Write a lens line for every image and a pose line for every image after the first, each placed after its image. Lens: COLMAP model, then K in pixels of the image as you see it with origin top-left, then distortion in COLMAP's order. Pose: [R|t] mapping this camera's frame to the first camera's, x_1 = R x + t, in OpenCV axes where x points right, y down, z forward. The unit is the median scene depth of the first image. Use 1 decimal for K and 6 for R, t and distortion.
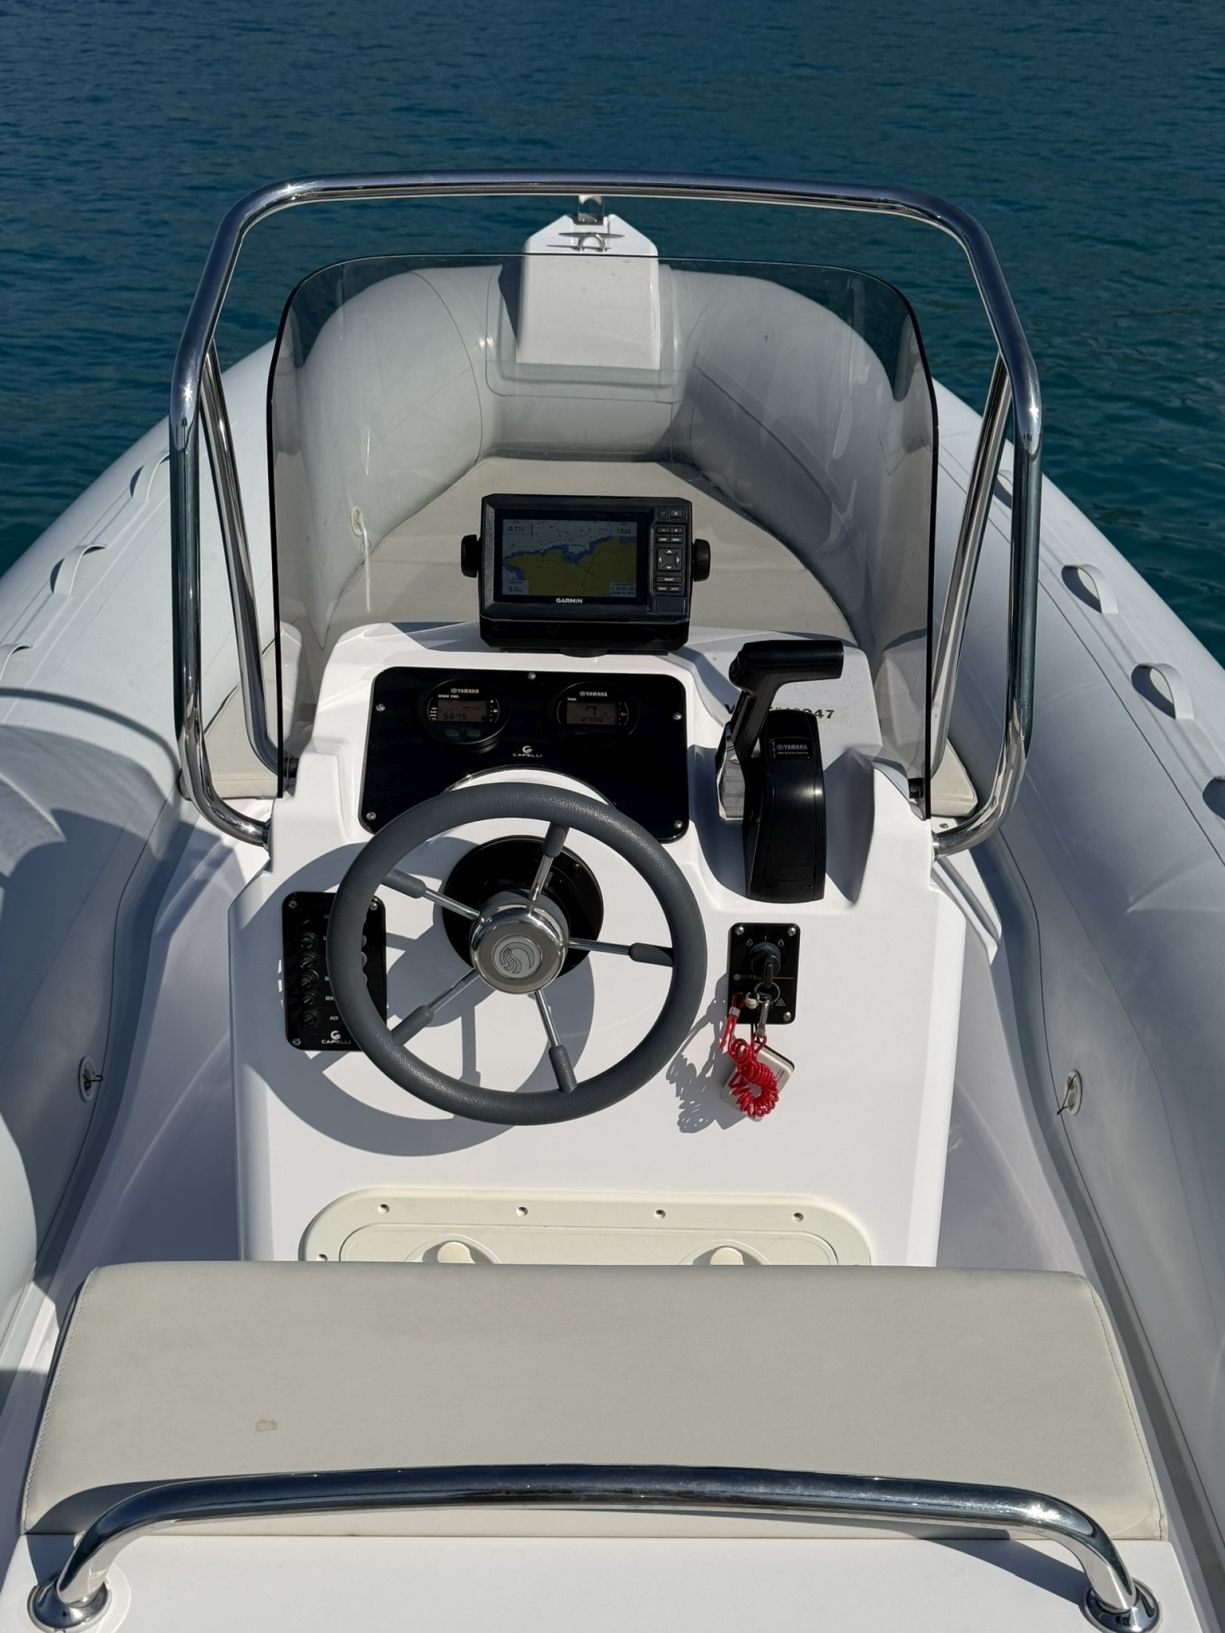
lens RADIAL K [[1957.4, 0, 612.5], [0, 1957.4, 816.5], [0, 0, 1]] dist [0.224648, 0.004699]
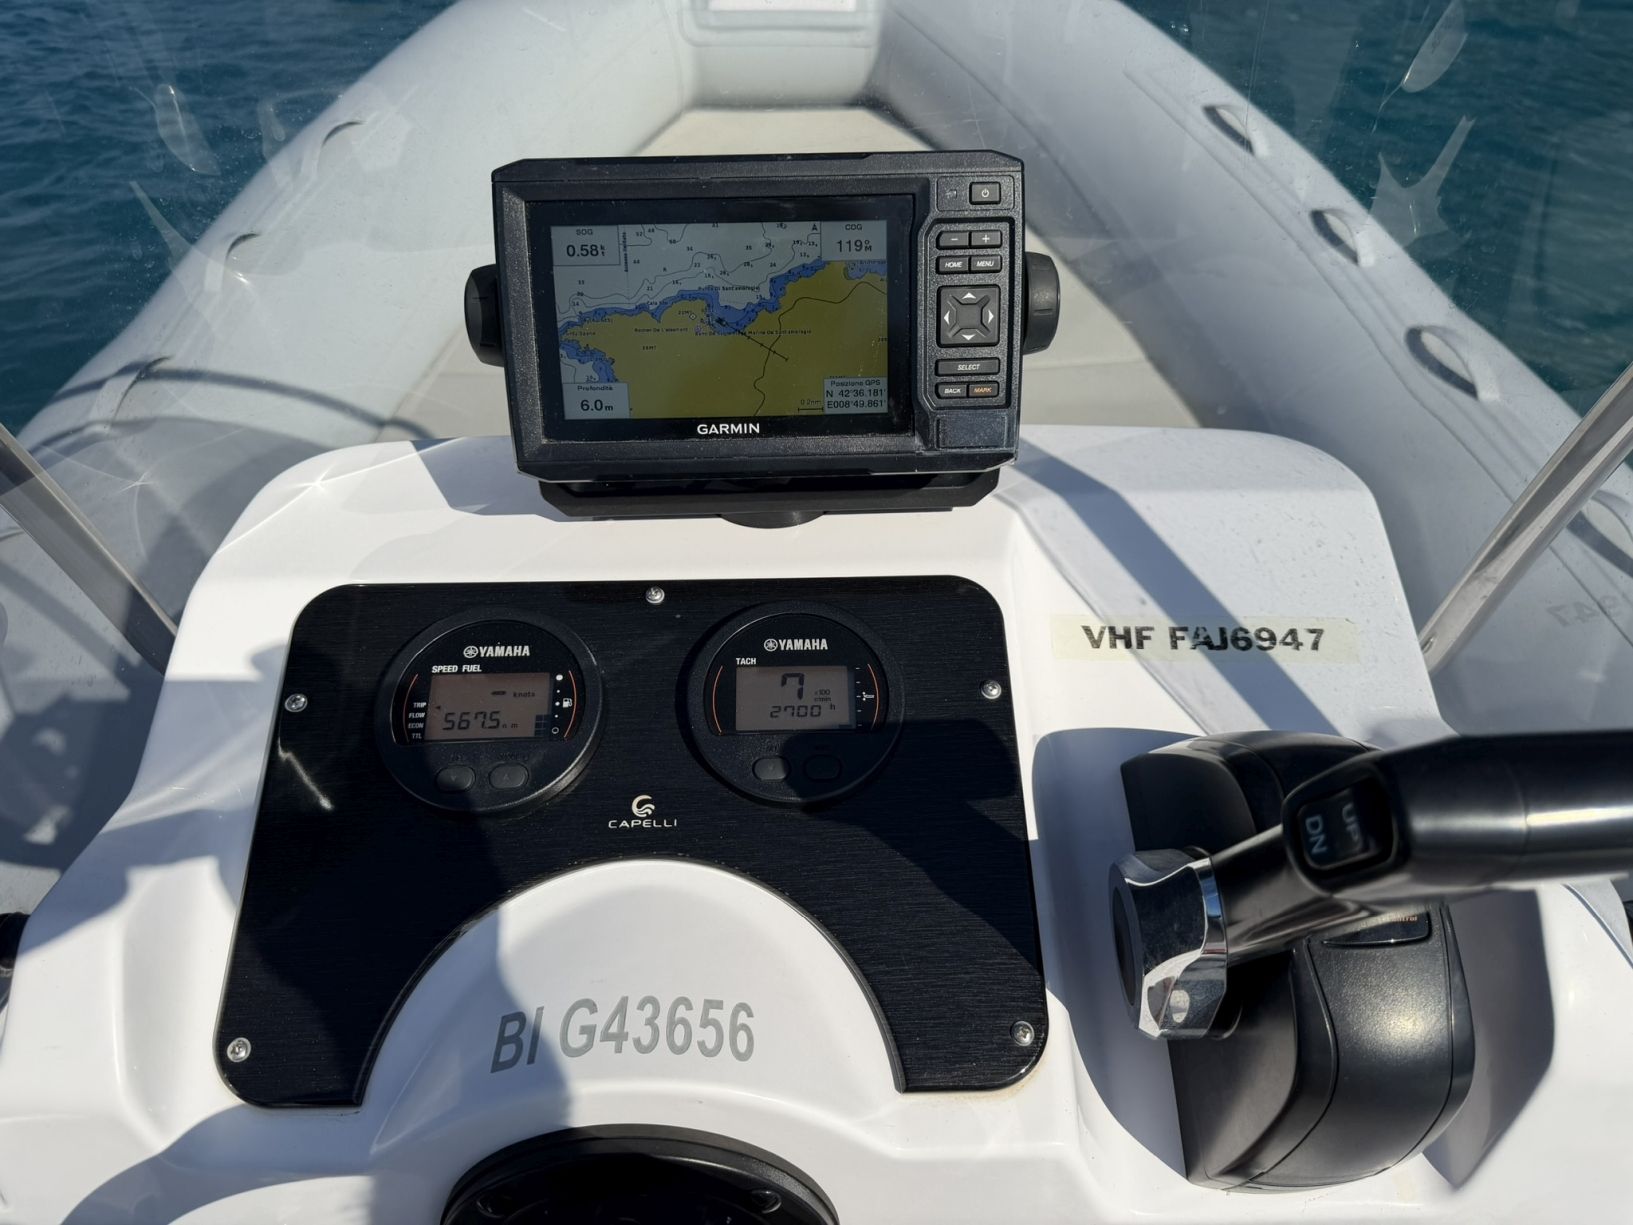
lens RADIAL K [[1071.0, 0, 816.5], [0, 1071.0, 612.5], [0, 0, 1]] dist [0.050381, -0.000714]
pose [[0.999255, -0.037453, -0.009272, -0.002673], [0.038583, 0.969464, 0.242180, -0.126194], [-0.000081, -0.242357, 0.970187, 0.768998]]
